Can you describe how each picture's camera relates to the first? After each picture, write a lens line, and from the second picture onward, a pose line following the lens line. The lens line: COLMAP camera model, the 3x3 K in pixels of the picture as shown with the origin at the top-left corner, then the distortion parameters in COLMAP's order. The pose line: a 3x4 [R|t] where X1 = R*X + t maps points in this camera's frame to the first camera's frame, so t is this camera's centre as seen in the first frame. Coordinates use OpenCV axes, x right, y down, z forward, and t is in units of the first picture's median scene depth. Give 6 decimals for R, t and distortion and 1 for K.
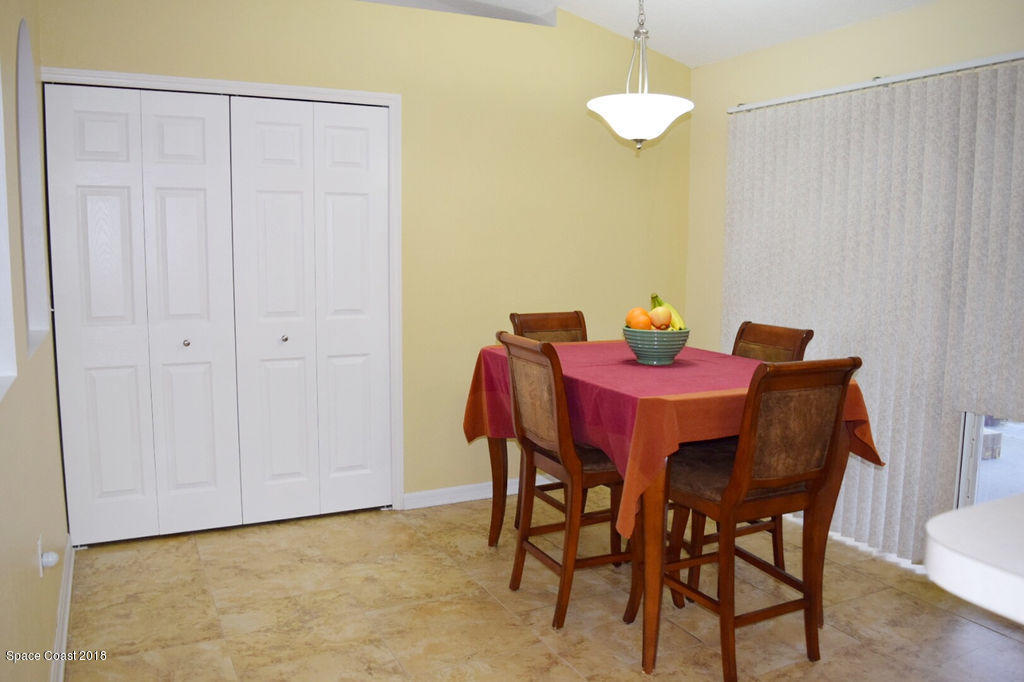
lens RADIAL K [[848.0, 0, 512.0], [0, 848.0, 341.0], [0, 0, 1]] dist [-0.095527, 0.017660]
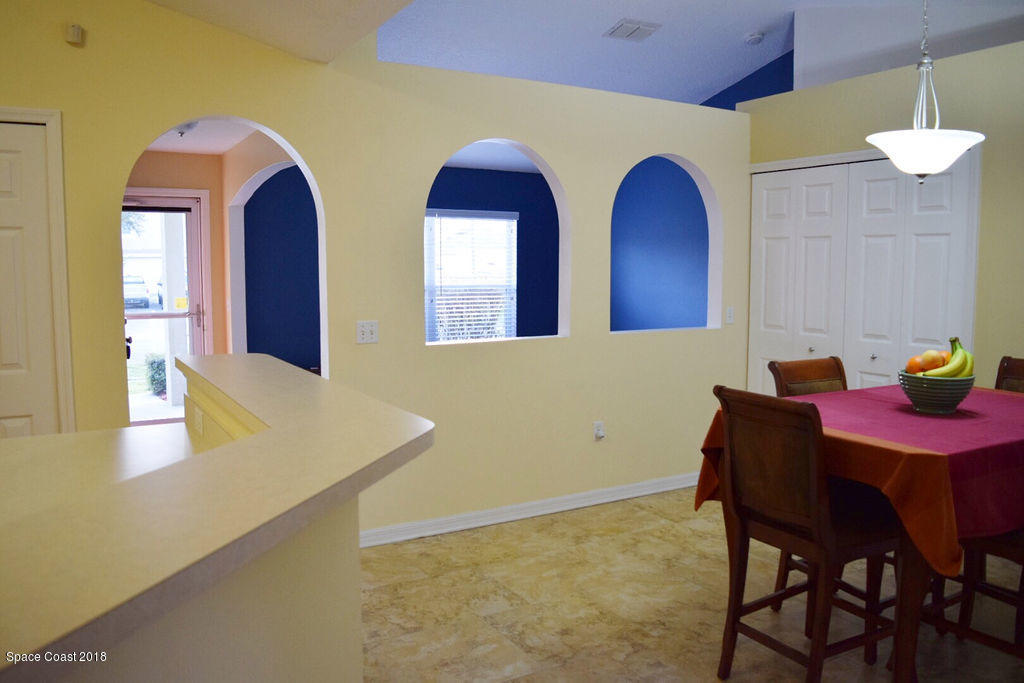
lens RADIAL K [[848.0, 0, 512.0], [0, 848.0, 341.5], [0, 0, 1]] dist [-0.095527, 0.017660]
pose [[0.037755, 0.084440, -0.995713, 1.179430], [-0.129218, 0.988470, 0.078927, -0.068508], [0.990897, 0.125685, 0.048231, 0.555273]]
